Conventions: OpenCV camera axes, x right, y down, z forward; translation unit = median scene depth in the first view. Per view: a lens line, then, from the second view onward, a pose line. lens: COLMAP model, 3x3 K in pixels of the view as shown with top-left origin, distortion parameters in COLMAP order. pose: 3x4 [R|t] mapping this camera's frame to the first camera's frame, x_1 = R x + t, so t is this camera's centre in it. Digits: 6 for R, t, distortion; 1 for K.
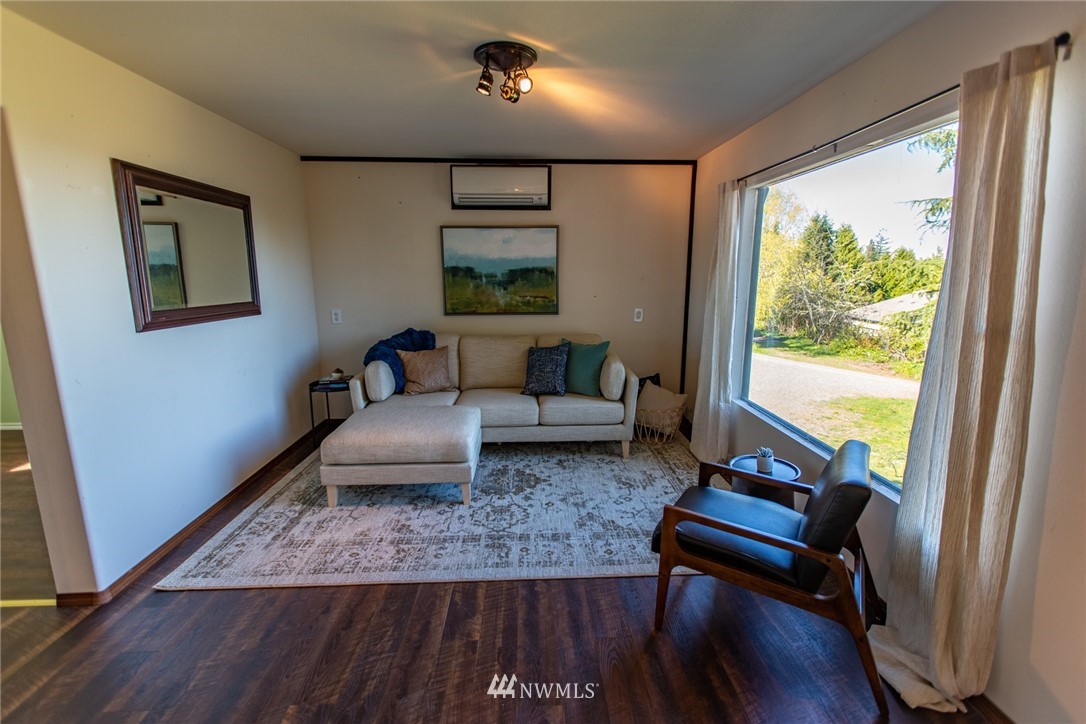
lens RADIAL K [[482.2, 0, 544.5], [0, 482.2, 359.8], [0, 0, 1]] dist [0.000702, -0.001032]
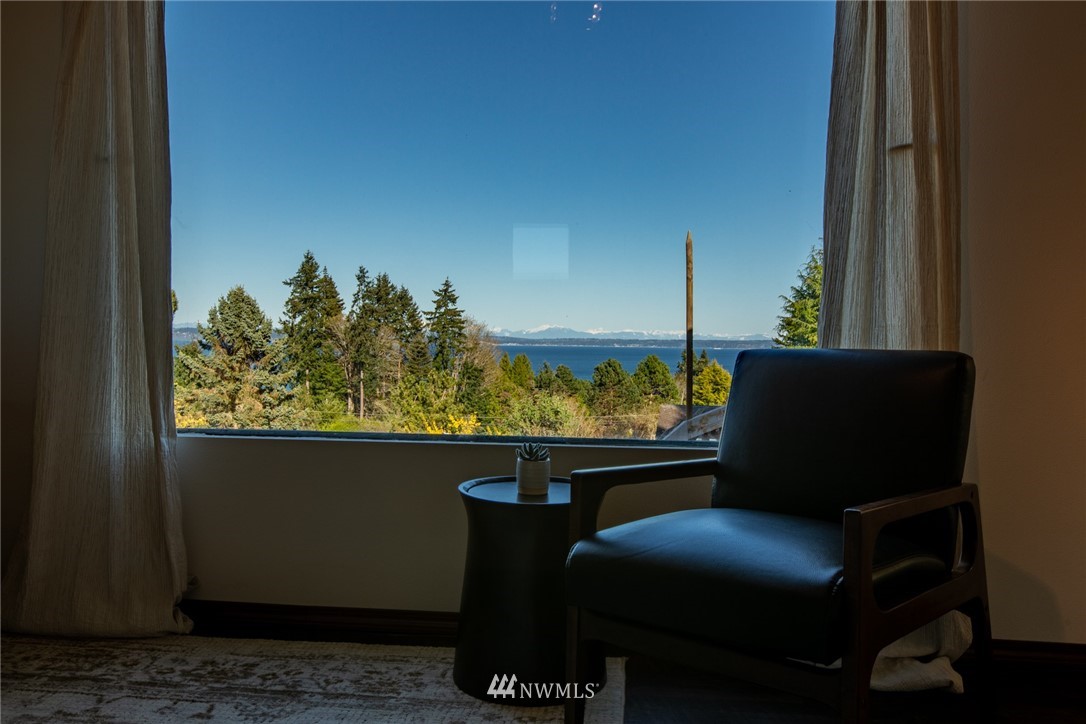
lens RADIAL K [[916.6, 0, 543.0], [0, 916.6, 362.0], [0, 0, 1]] dist [0.033378, -0.015578]
pose [[0.145459, -0.018083, 0.989199, -0.299018], [0.164805, 0.986307, -0.006204, 0.093063], [-0.975541, 0.163927, 0.146447, 0.667610]]
